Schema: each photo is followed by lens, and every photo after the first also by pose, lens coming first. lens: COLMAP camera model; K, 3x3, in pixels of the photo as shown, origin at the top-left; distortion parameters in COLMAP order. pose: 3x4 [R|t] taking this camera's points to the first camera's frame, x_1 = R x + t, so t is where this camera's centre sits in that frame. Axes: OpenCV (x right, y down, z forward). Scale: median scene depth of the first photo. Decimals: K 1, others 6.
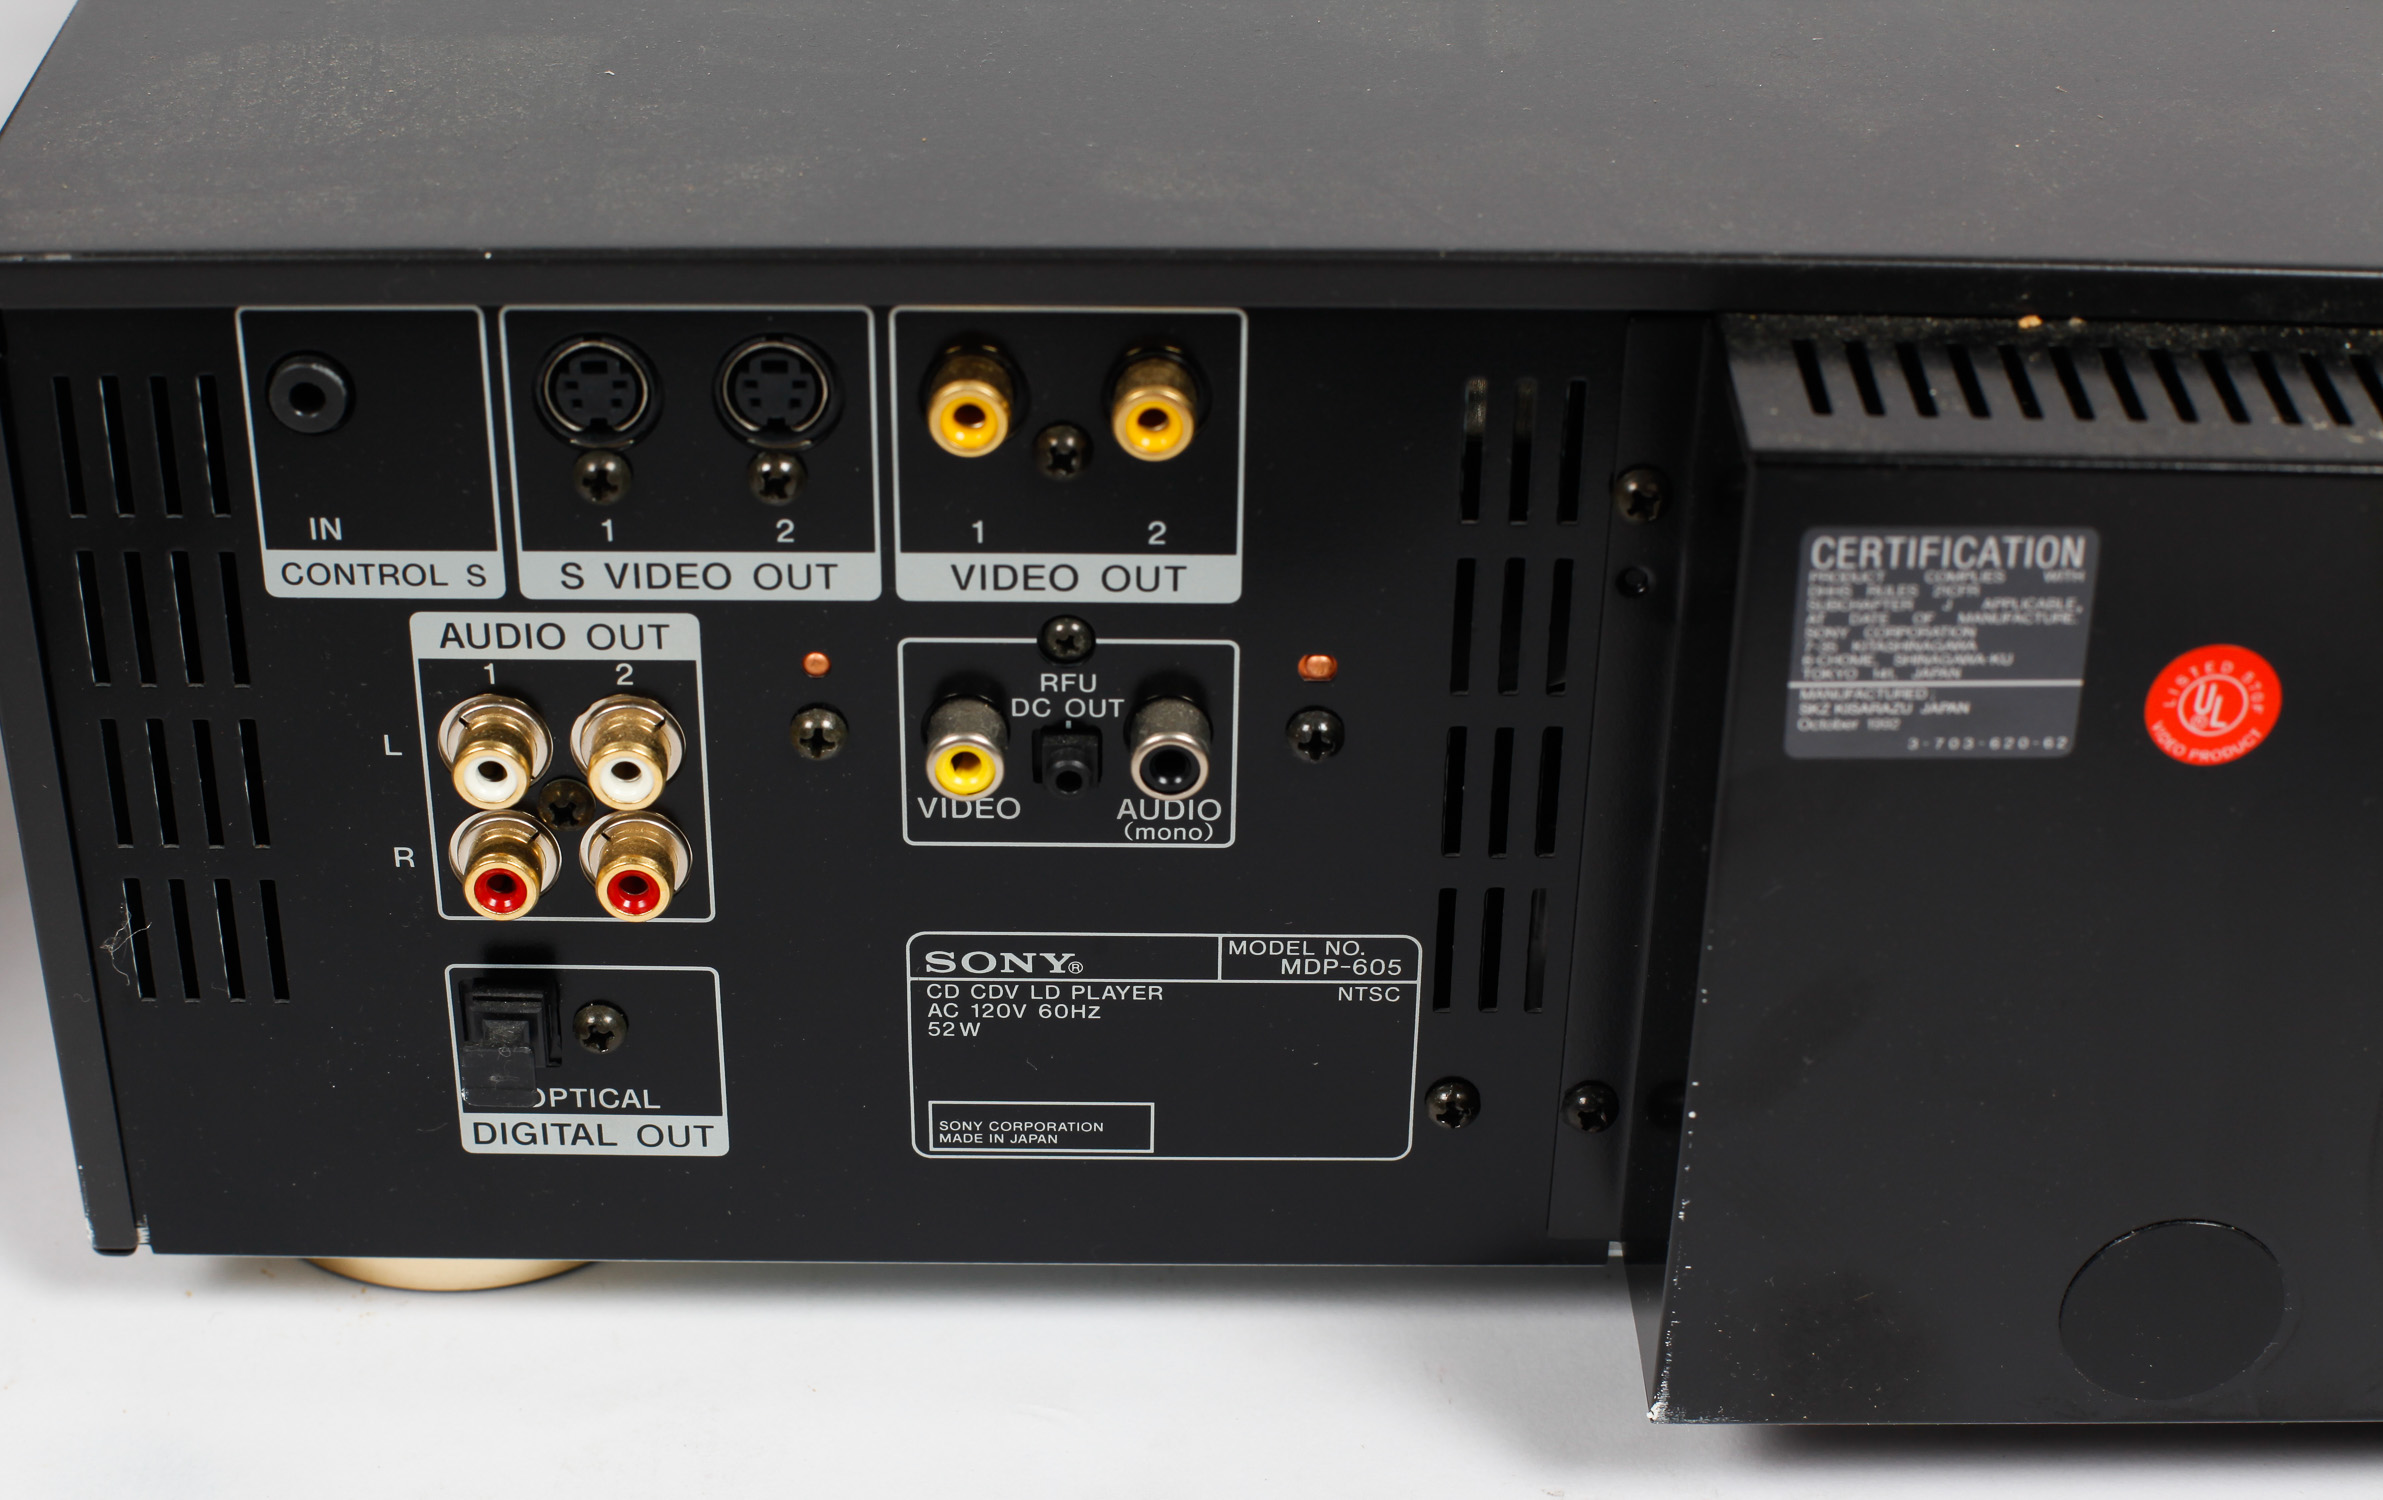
lens RADIAL K [[4259.2, 0, 1200.0], [0, 4259.2, 766.1], [0, 0, 1]] dist [-0.219585, 0.000000]
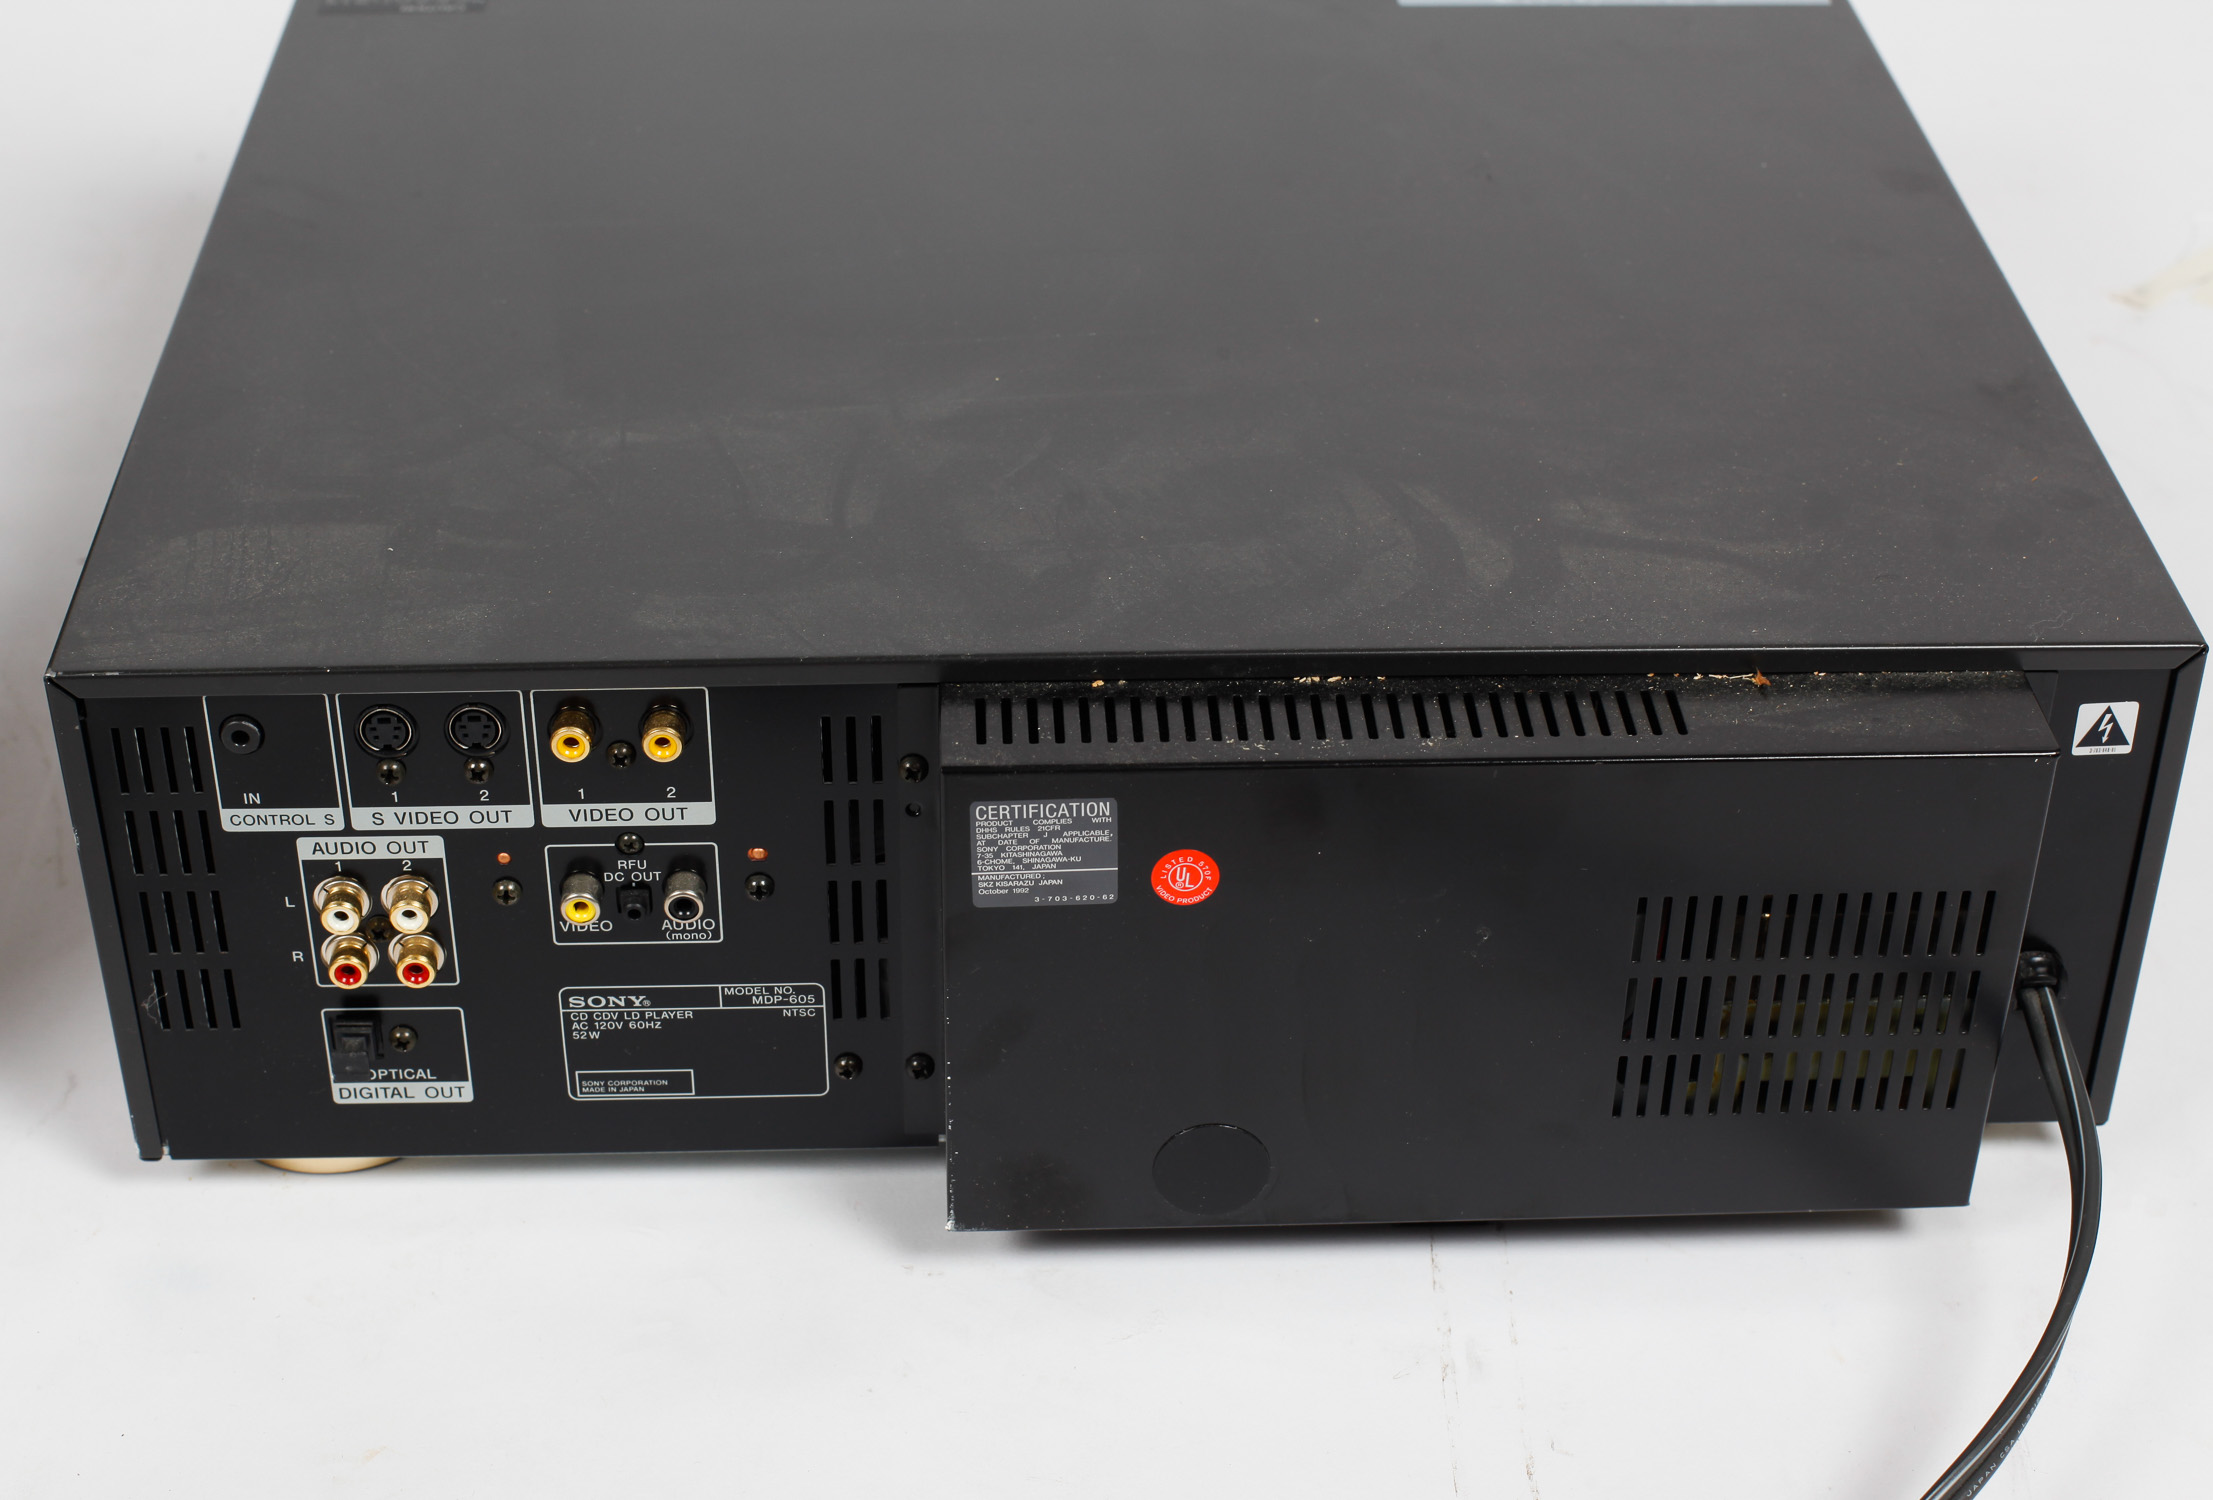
lens RADIAL K [[3384.9, 0, 1096.9], [0, 3384.9, 737.7], [0, 0, 1]] dist [-0.194142, 0.000000]
pose [[0.998752, -0.024442, 0.043561, 0.116750], [0.023507, 0.999485, 0.021851, -0.106770], [-0.044073, -0.020800, 0.998812, -0.562786]]
